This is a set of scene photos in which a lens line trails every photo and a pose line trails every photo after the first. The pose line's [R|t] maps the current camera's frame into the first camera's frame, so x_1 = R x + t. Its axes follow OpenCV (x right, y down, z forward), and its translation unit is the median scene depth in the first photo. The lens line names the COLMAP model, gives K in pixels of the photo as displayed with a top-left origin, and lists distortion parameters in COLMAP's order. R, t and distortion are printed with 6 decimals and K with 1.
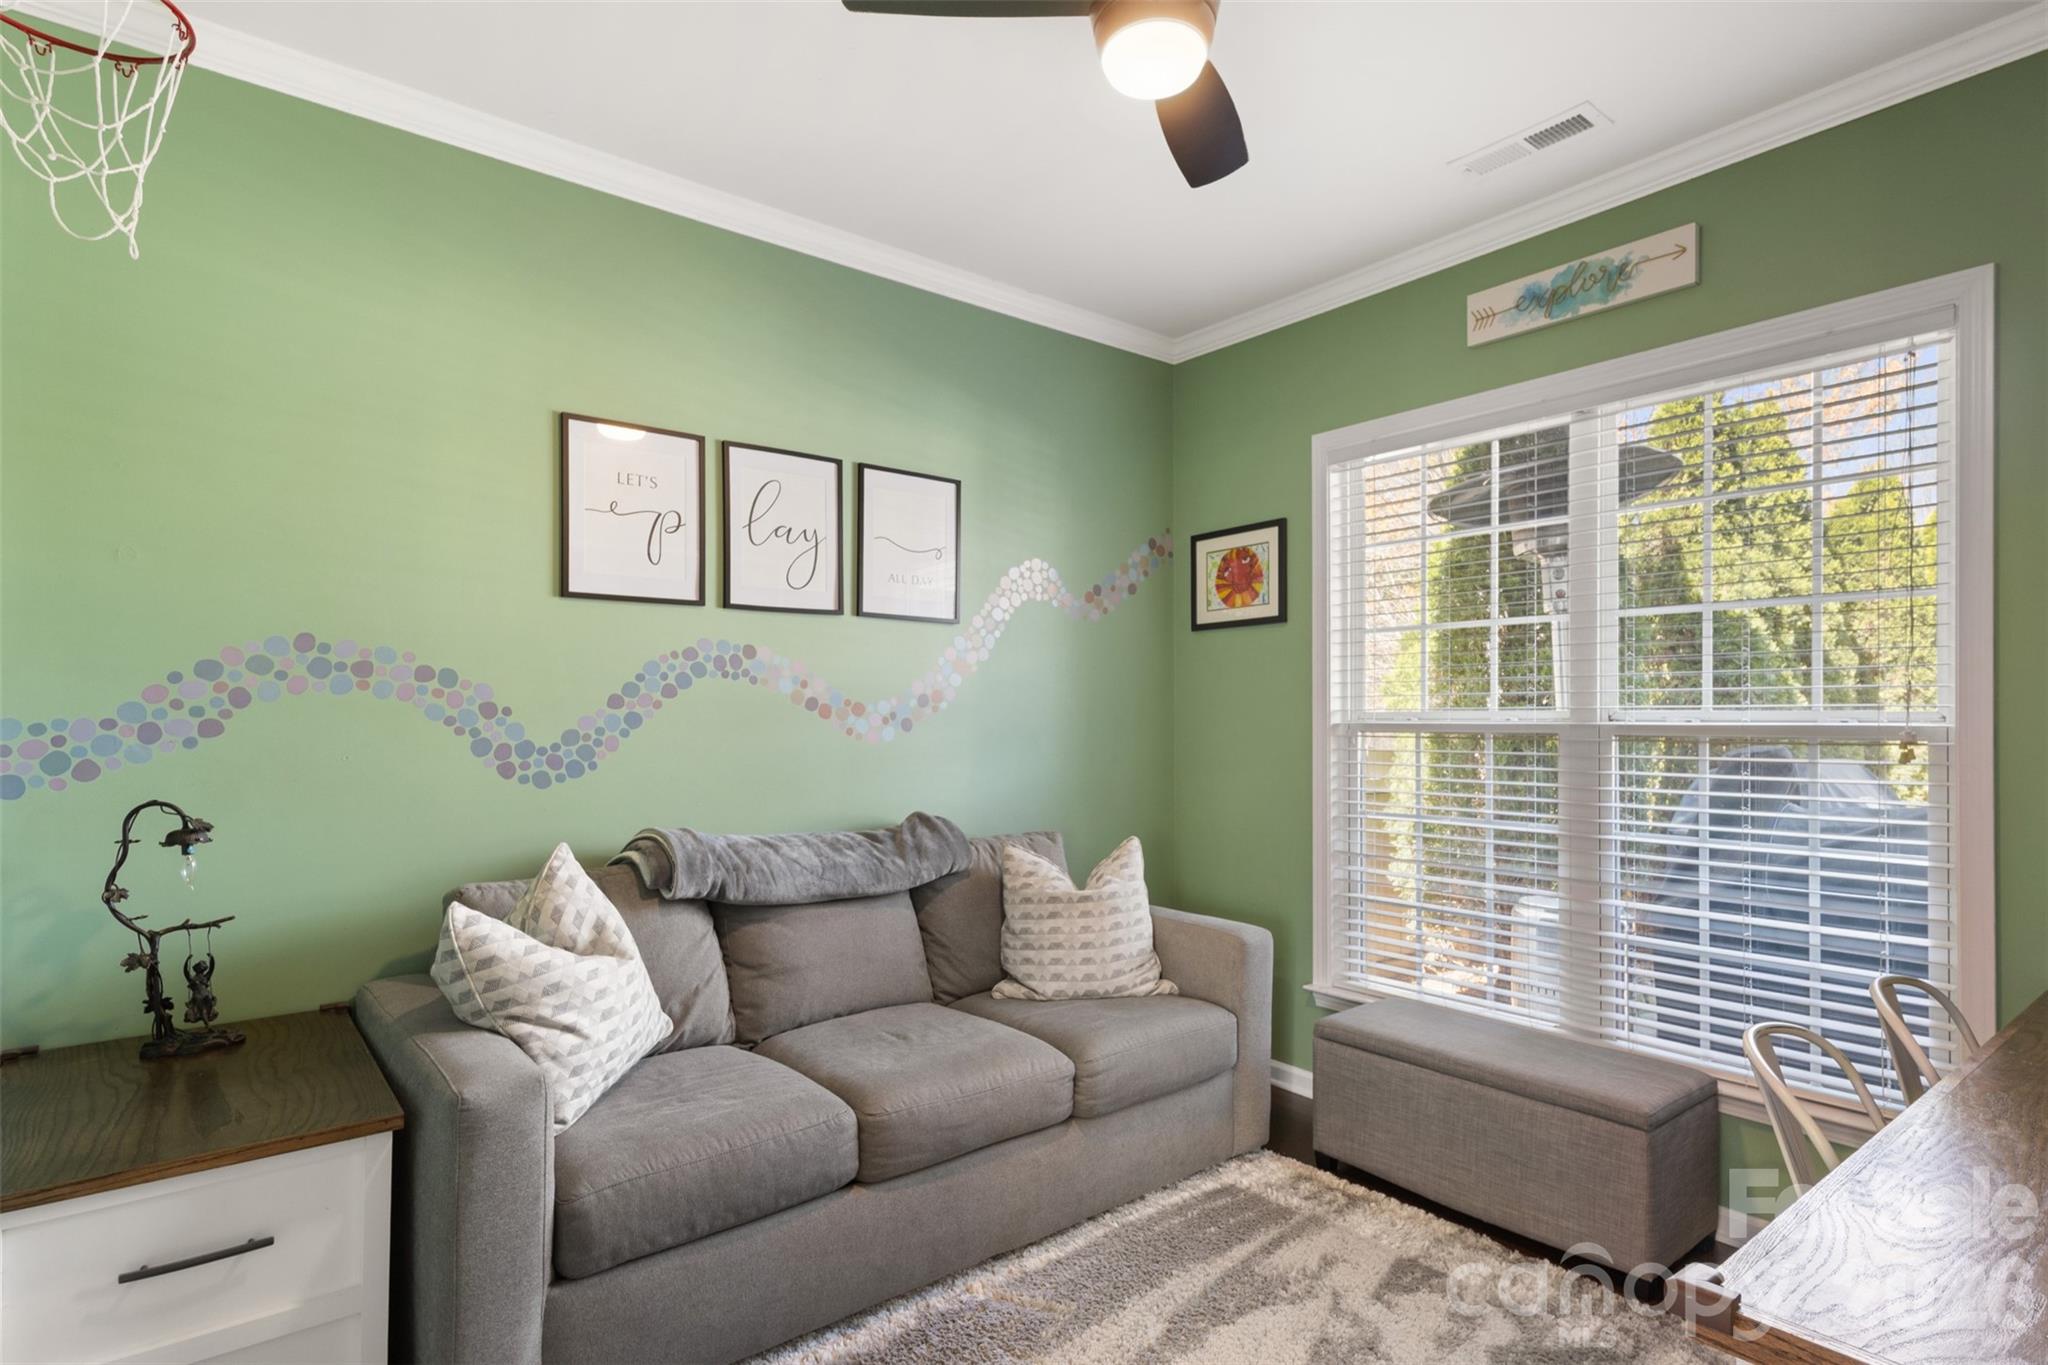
lens RADIAL K [[1001.3, 0, 992.3], [0, 1001.3, 717.0], [0, 0, 1]] dist [0.008970, 0.002216]
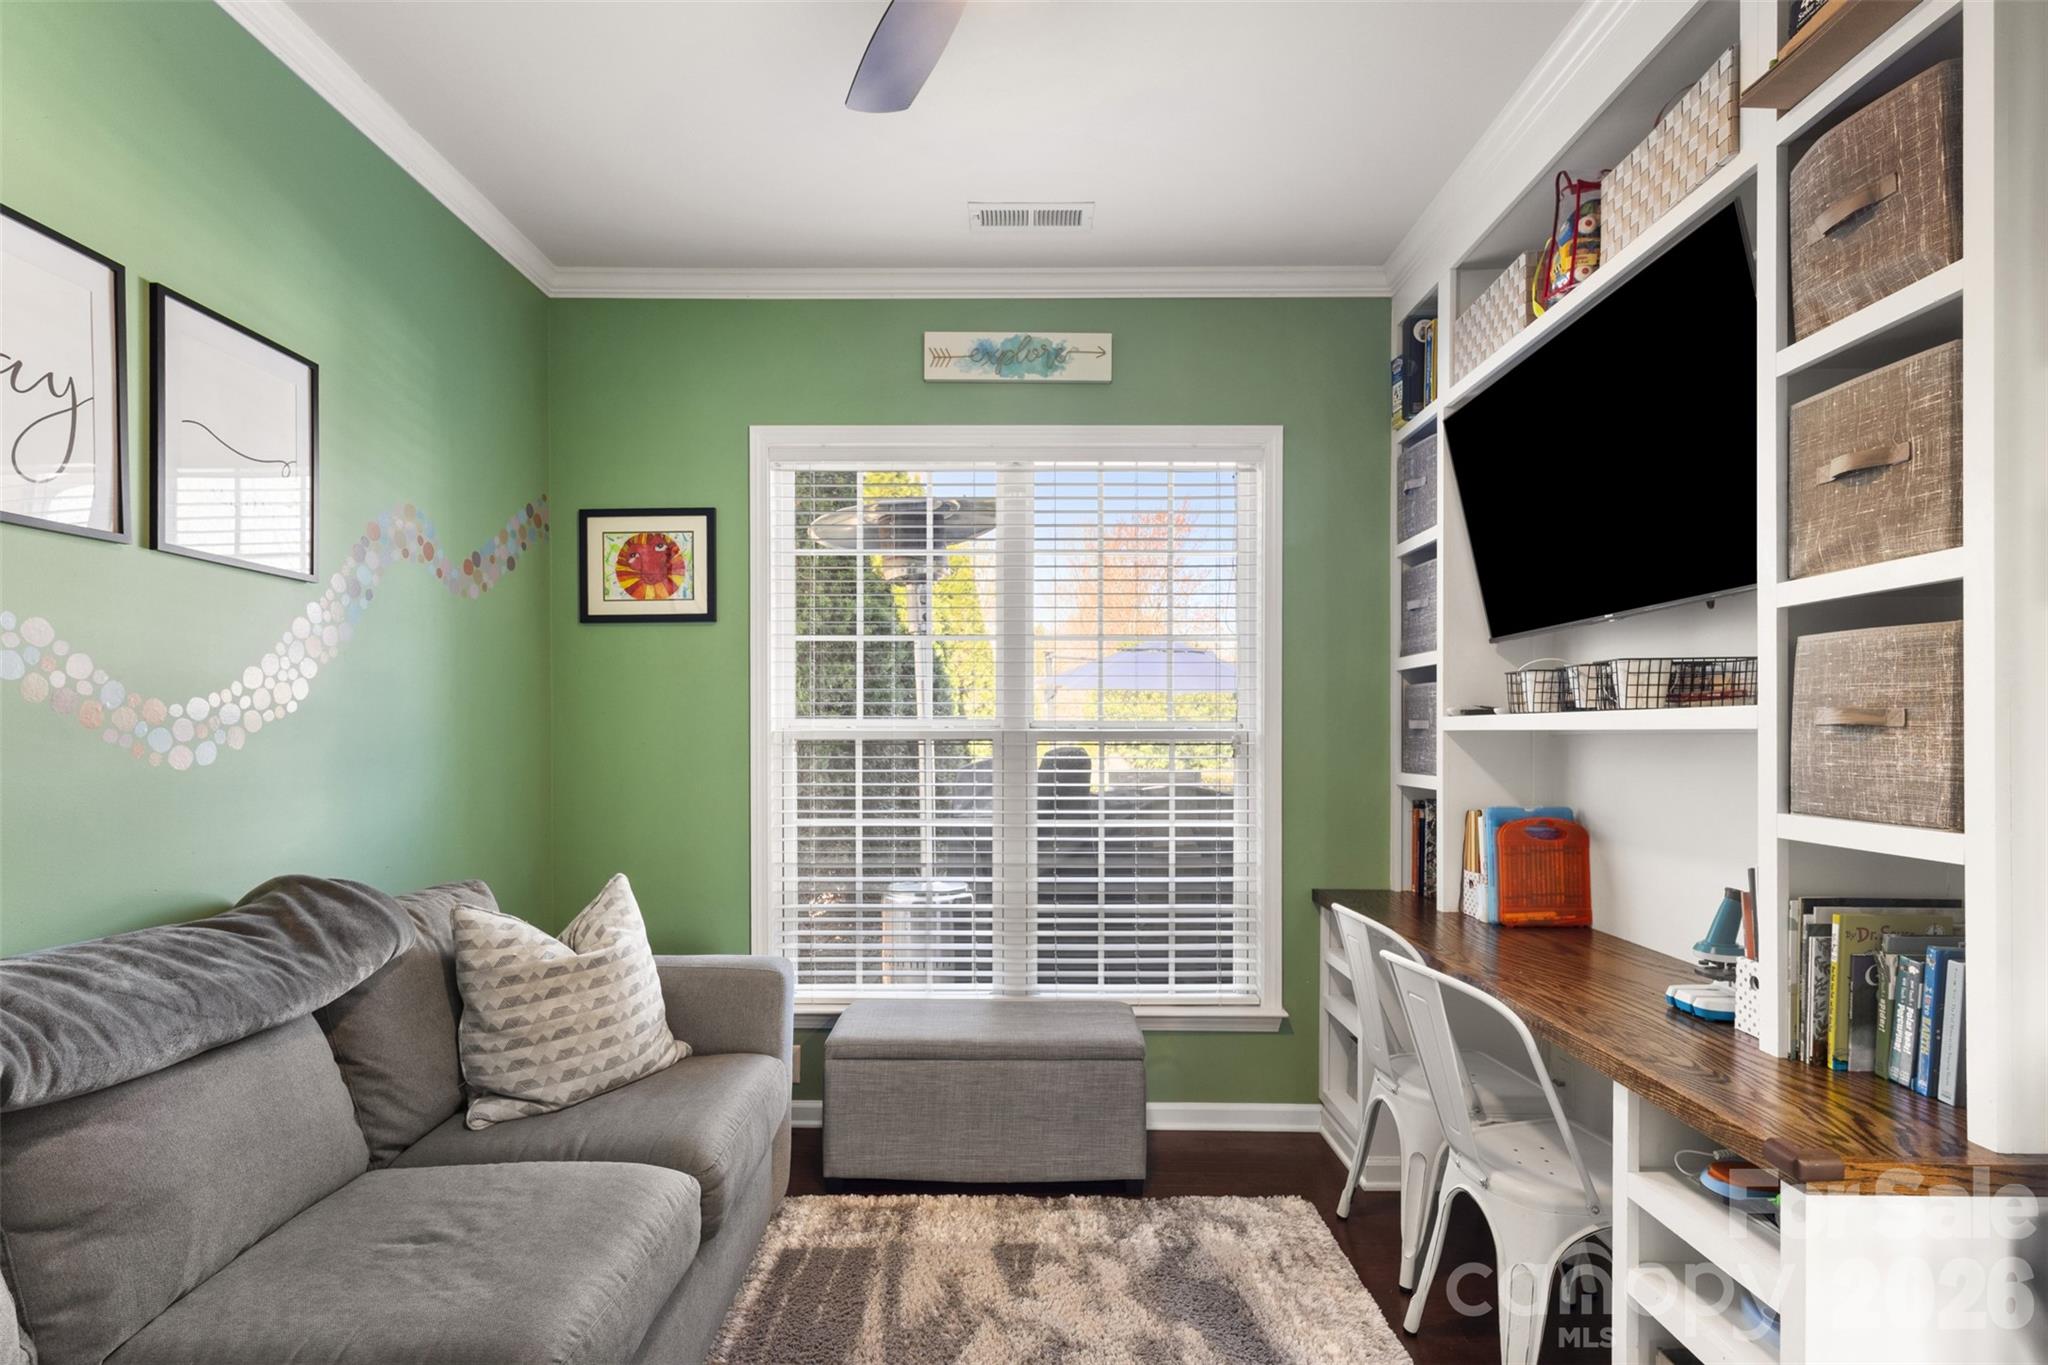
lens RADIAL K [[954.4, 0, 1015.8], [0, 954.4, 733.9], [0, 0, 1]] dist [0.002109, 0.000968]
pose [[0.632296, -0.007544, 0.774690, -0.263573], [-0.000386, 0.999949, 0.010053, -0.000515], [-0.774726, -0.006655, 0.632262, 0.284274]]
